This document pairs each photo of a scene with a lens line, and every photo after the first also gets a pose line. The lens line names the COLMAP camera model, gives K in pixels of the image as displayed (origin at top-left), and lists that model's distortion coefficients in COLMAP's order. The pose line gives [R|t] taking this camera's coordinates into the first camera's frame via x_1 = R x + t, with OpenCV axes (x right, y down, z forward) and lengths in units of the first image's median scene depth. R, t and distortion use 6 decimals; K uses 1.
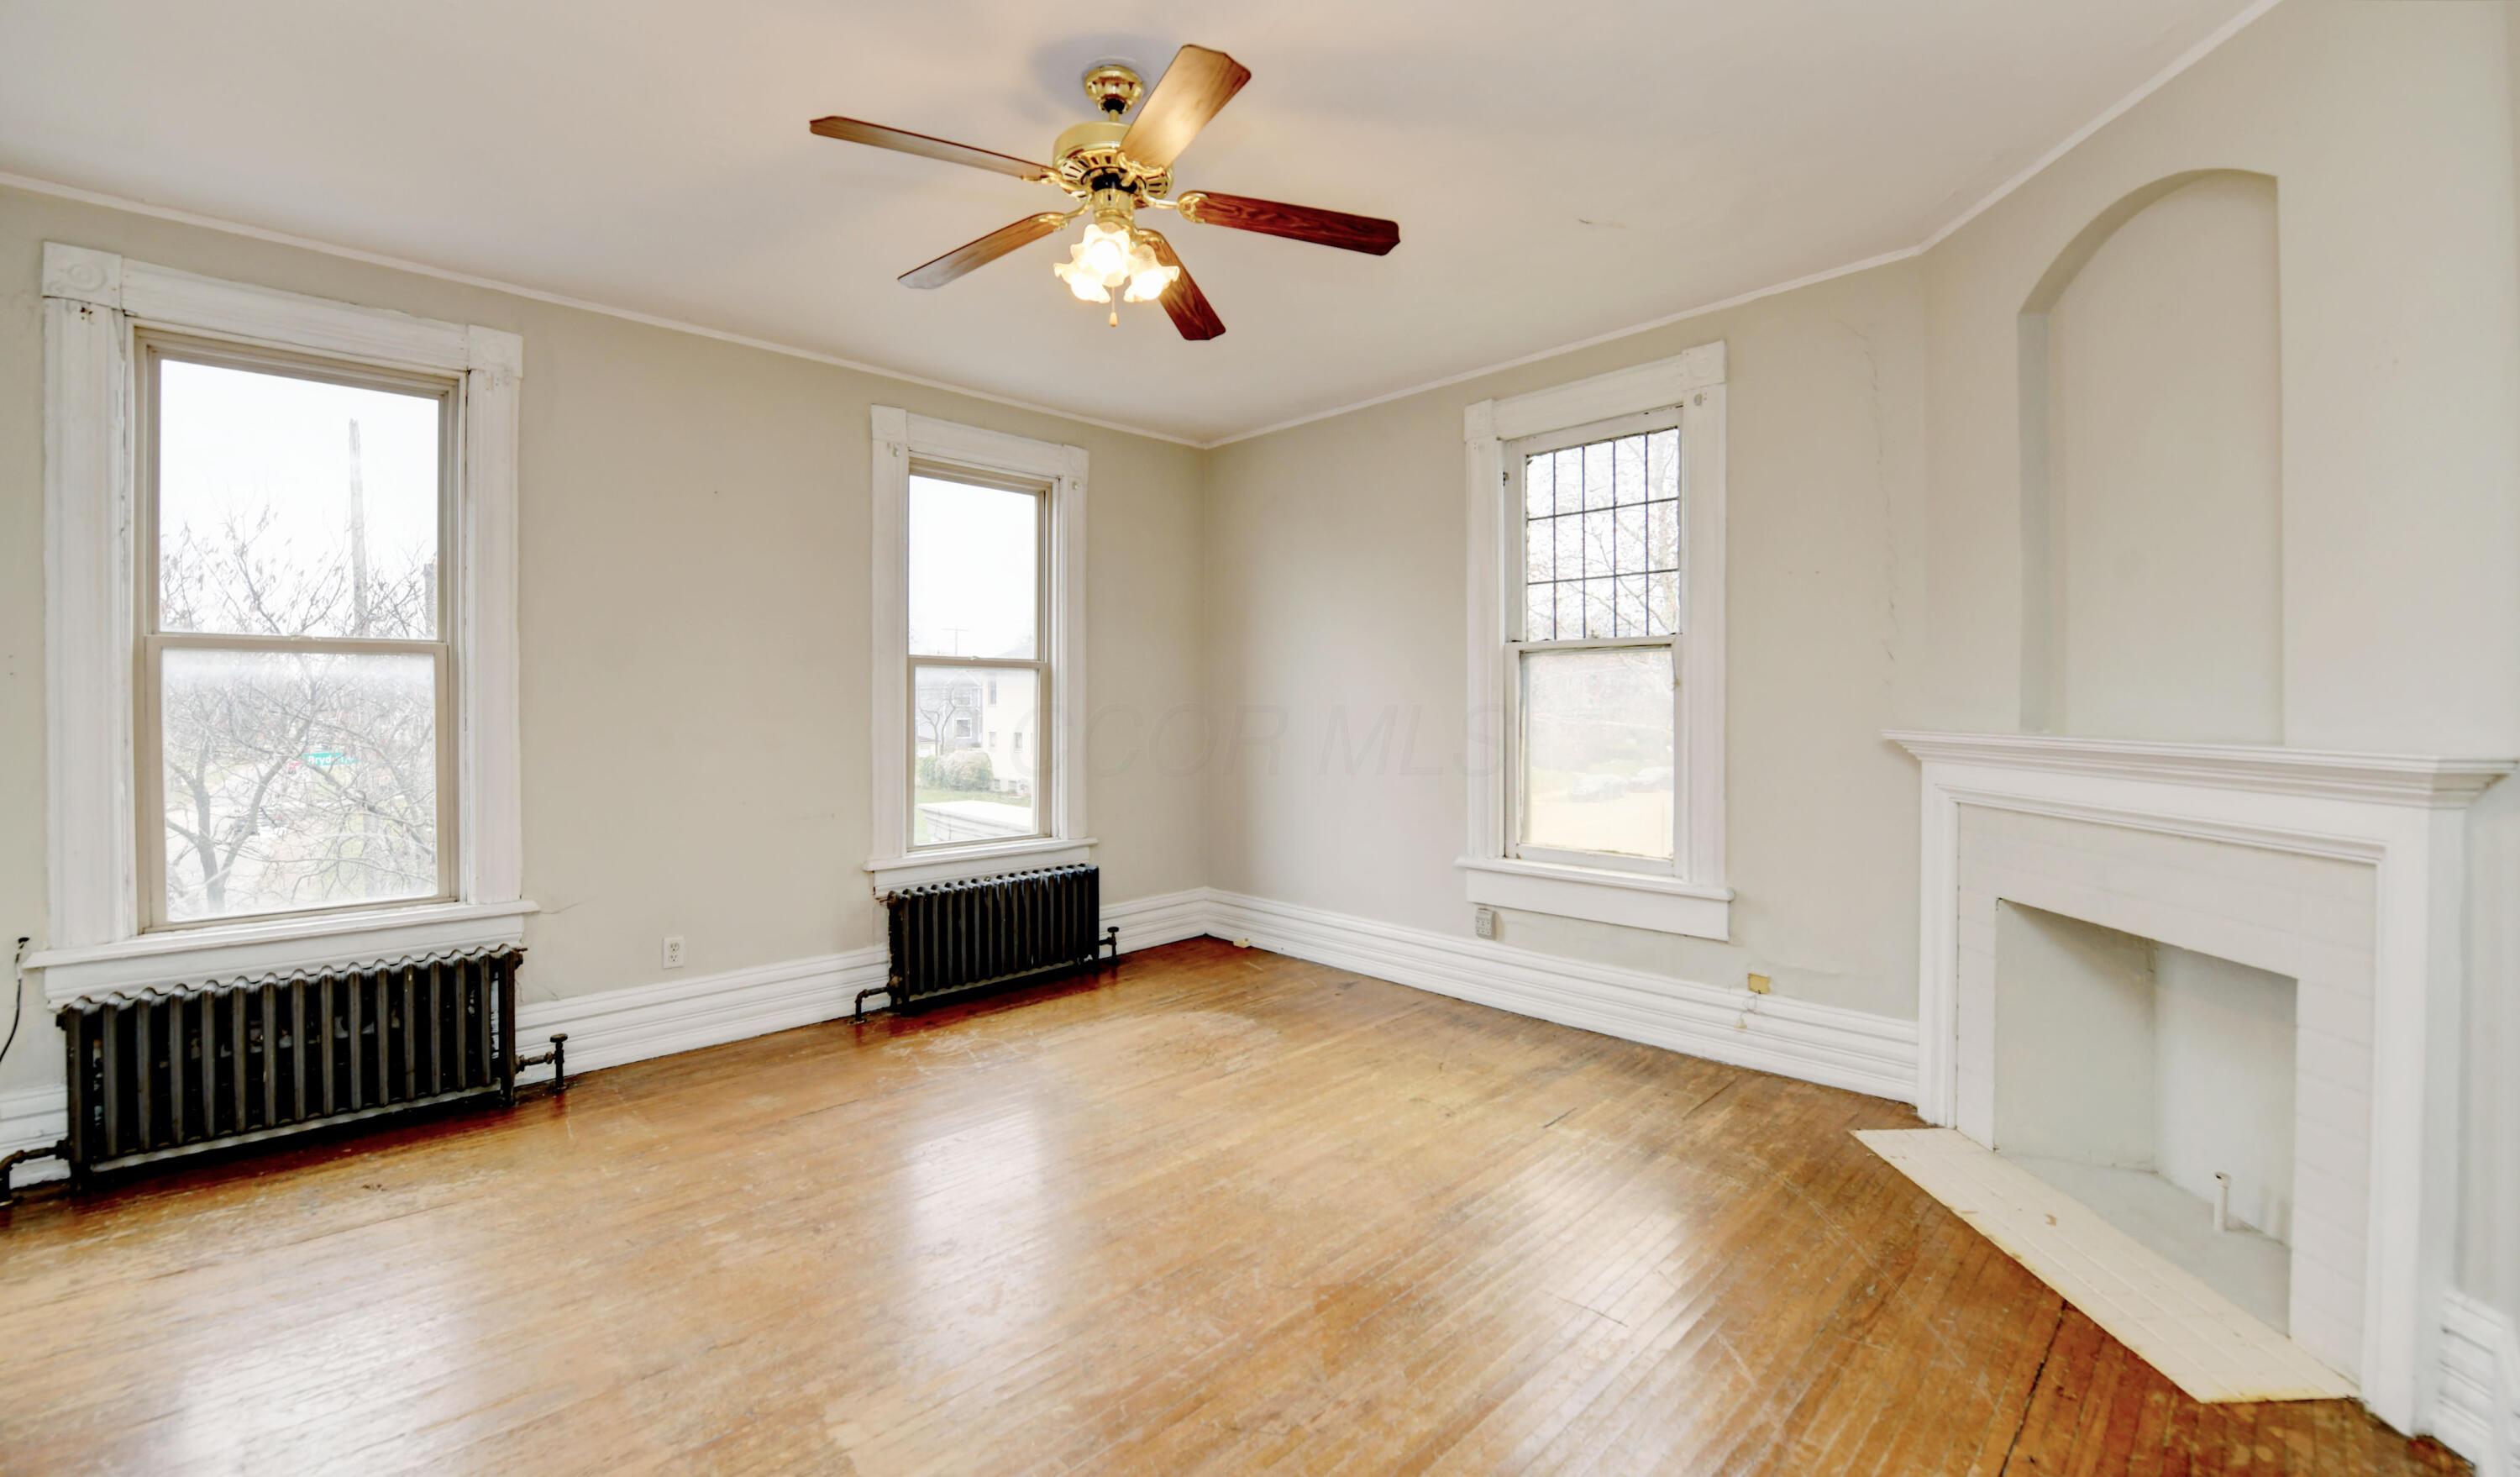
lens RADIAL K [[992.3, 0, 1316.7], [0, 992.3, 705.5], [0, 0, 1]] dist [-0.002059, -0.000146]
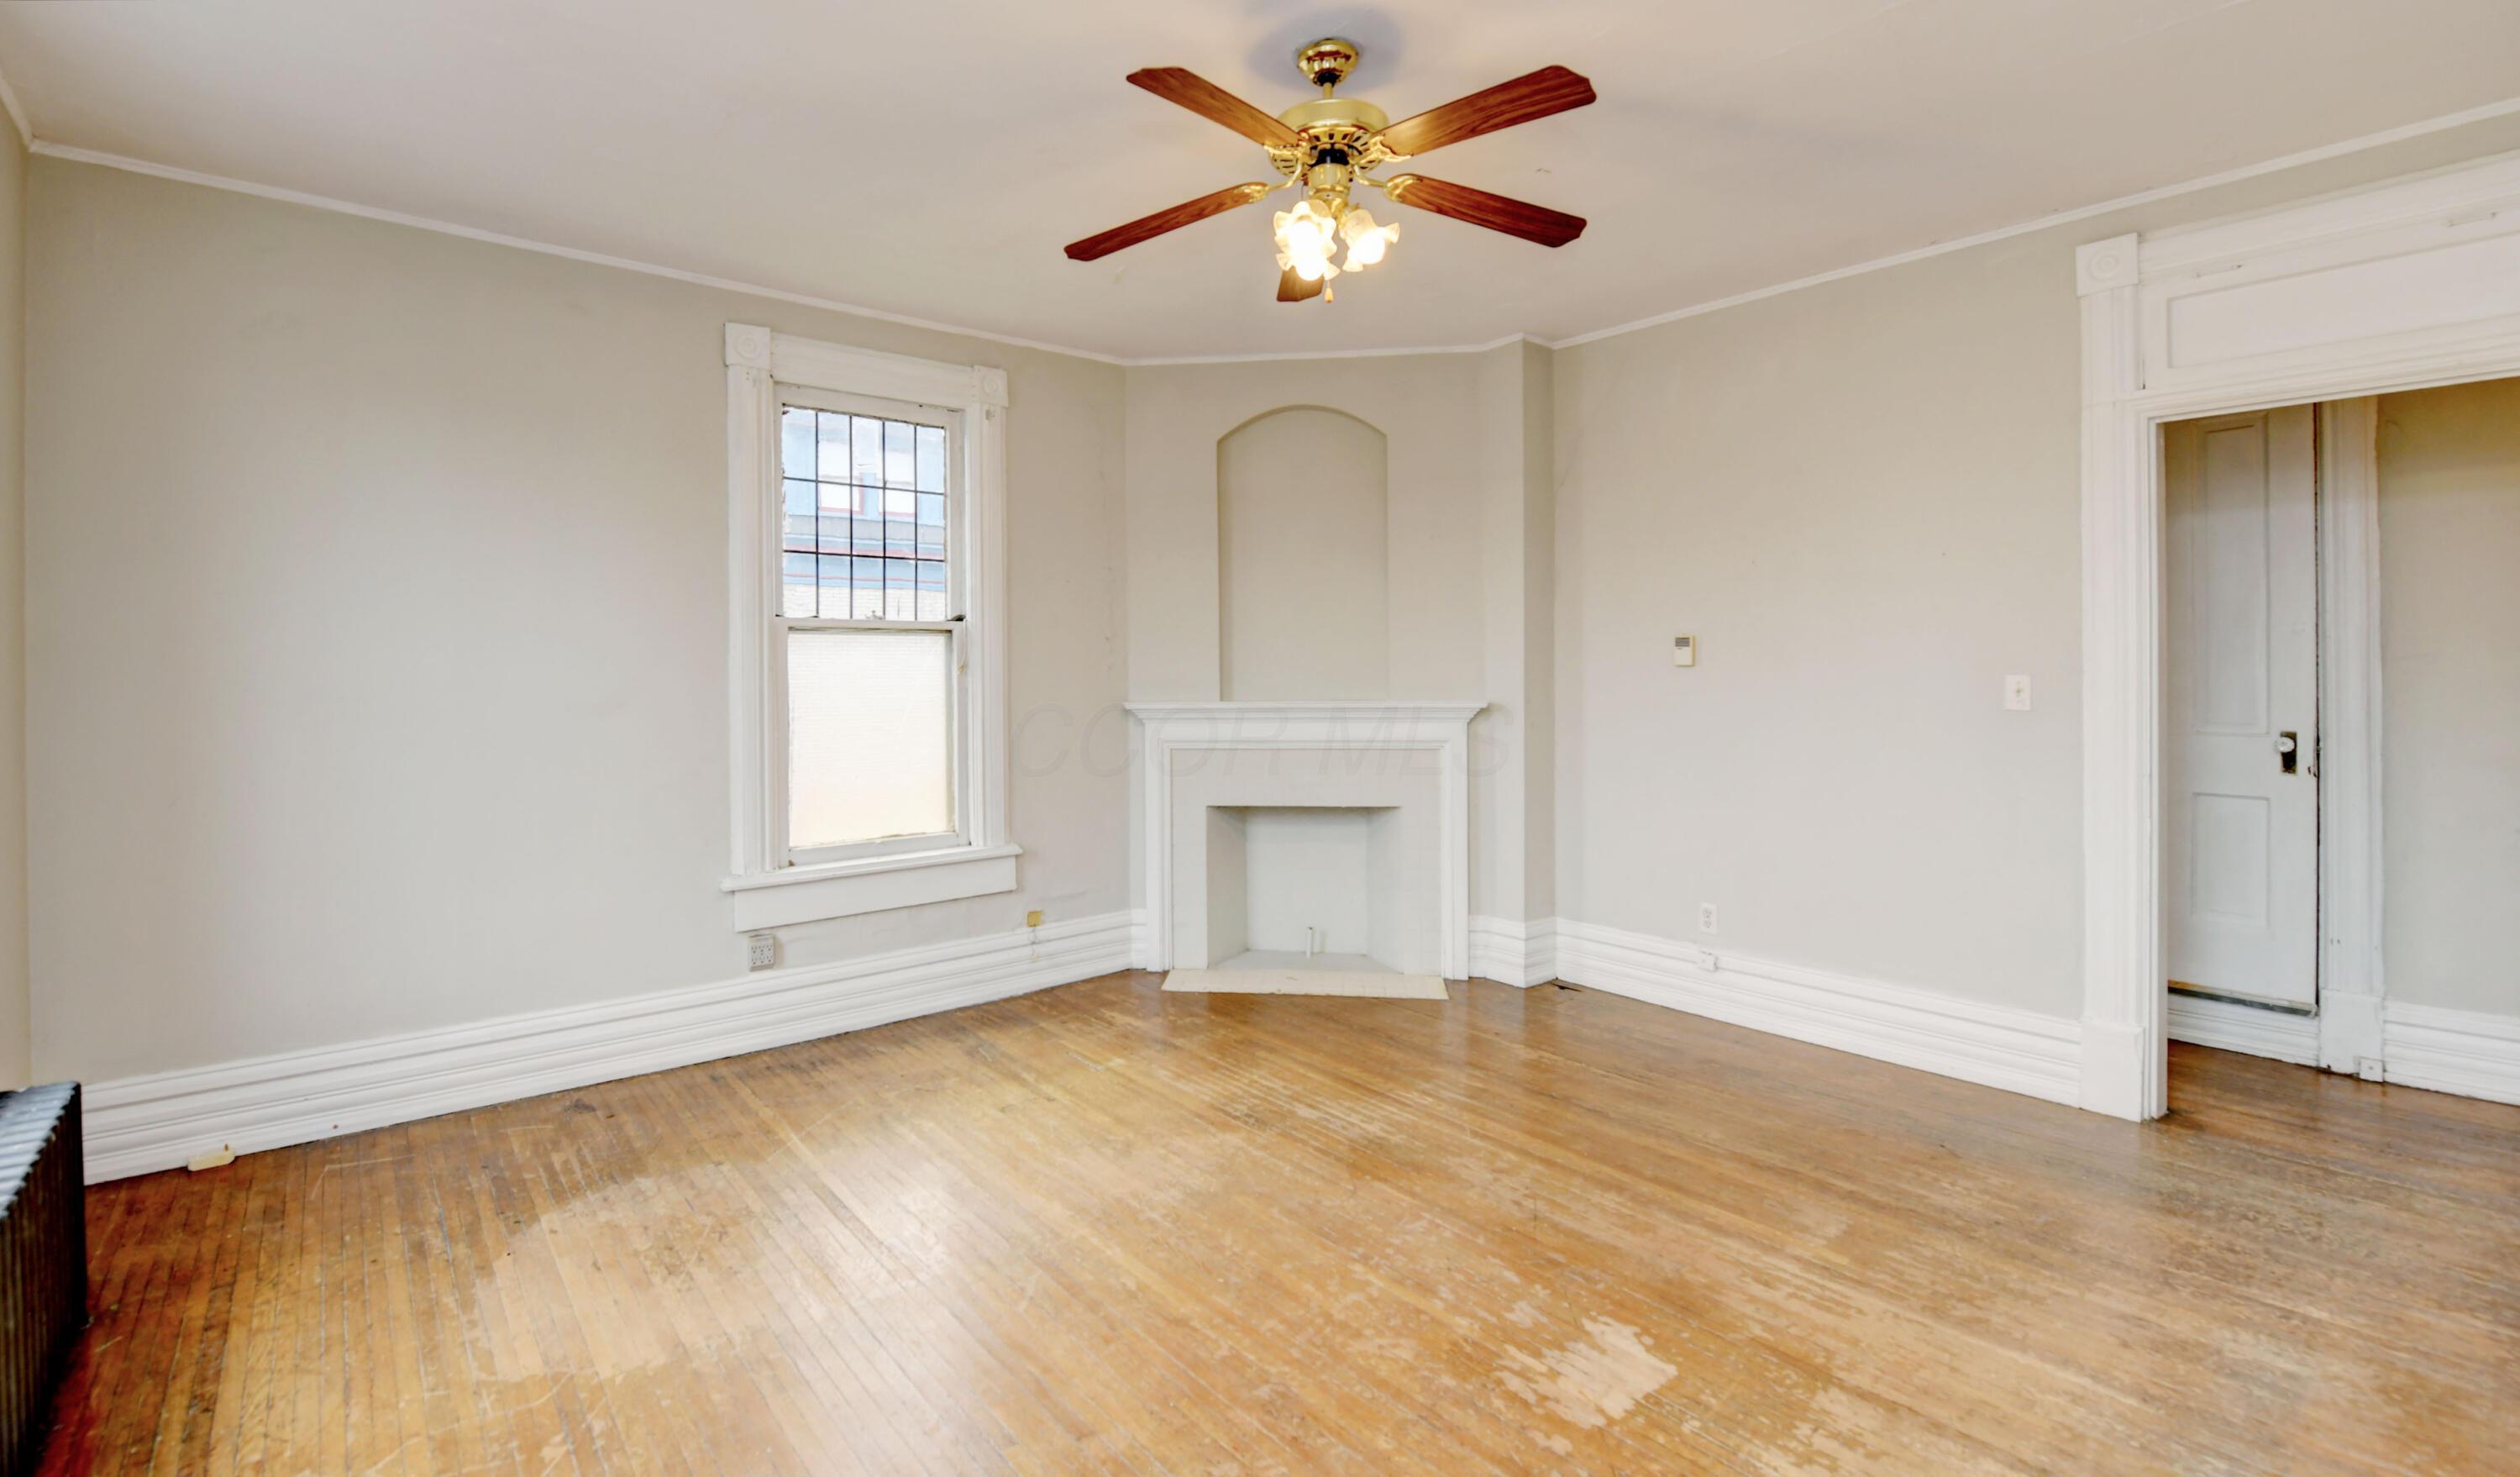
lens RADIAL K [[1042.6, 0, 1192.6], [0, 1042.6, 681.3], [0, 0, 1]] dist [-0.015796, -0.000415]
pose [[0.158912, -0.001613, 0.987291, -0.772813], [0.011140, 0.999938, -0.000160, -0.004399], [-0.987230, 0.011024, 0.158921, 0.611025]]
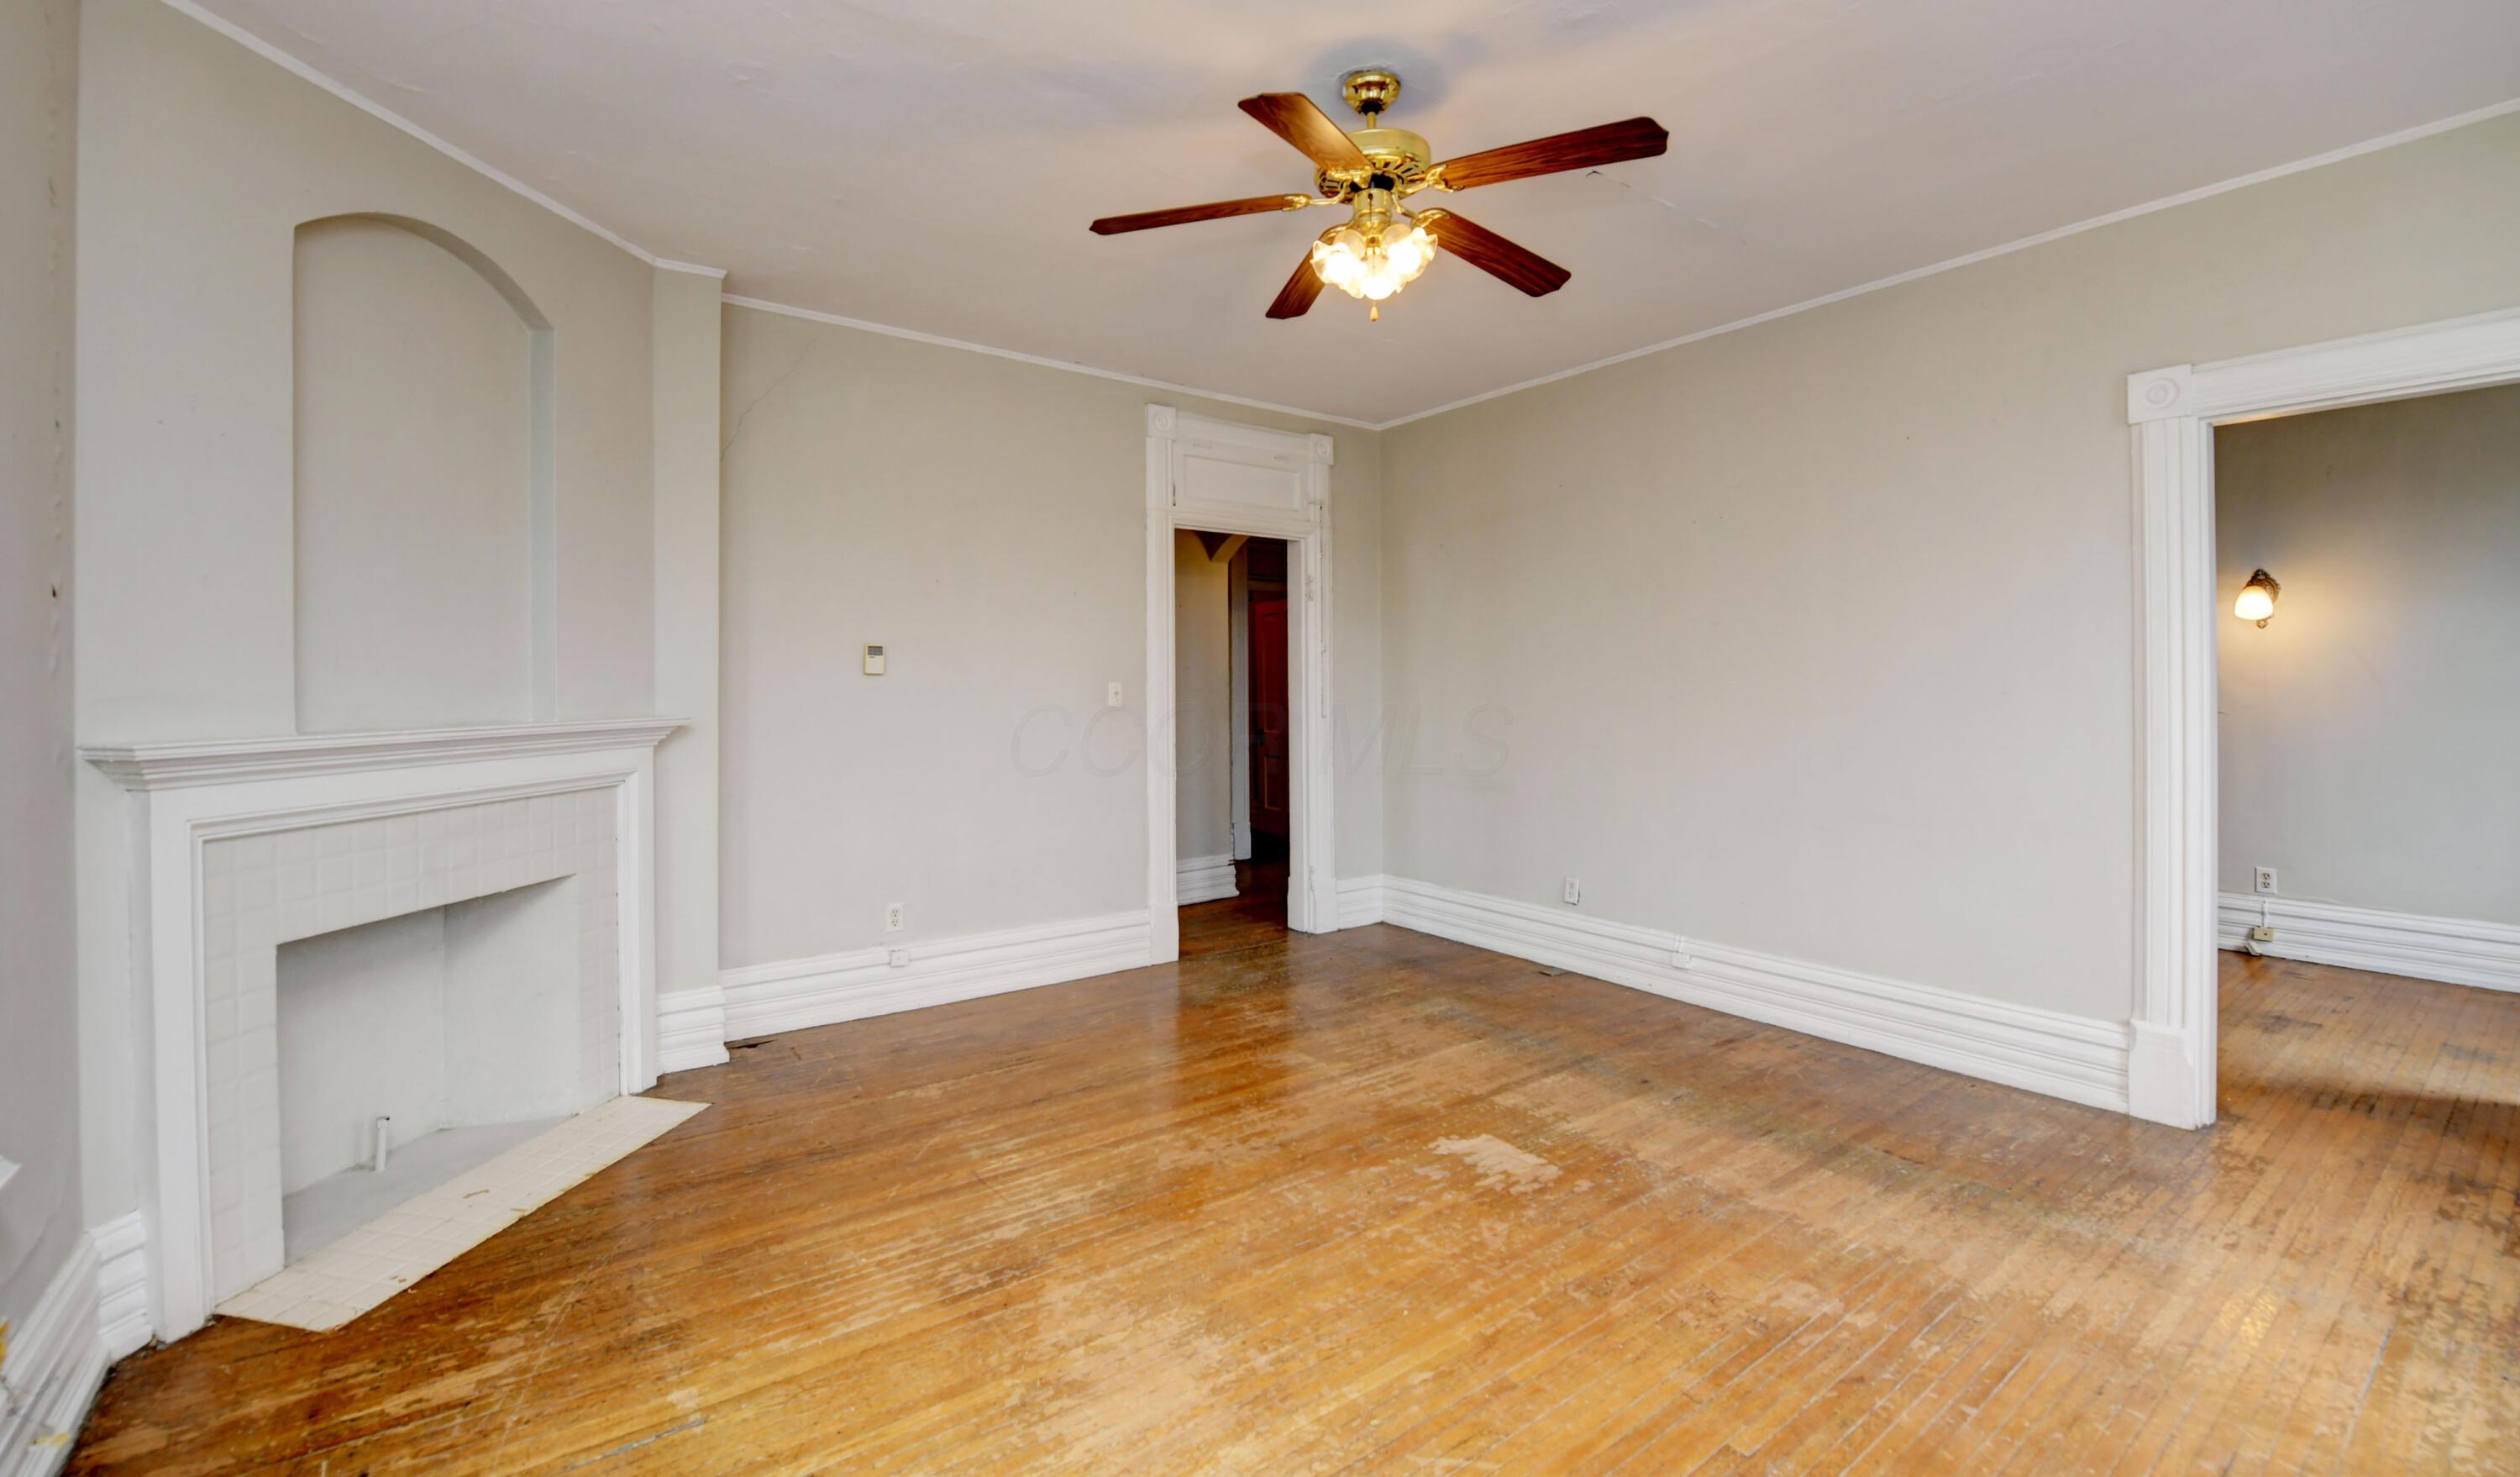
lens RADIAL K [[1042.6, 0, 1192.6], [0, 1042.6, 681.3], [0, 0, 1]] dist [-0.015796, -0.000415]
pose [[-0.970389, 0.011134, 0.241291, -0.175122], [0.012502, 0.999913, 0.004139, -0.007905], [-0.241224, 0.007034, -0.970444, 1.306630]]
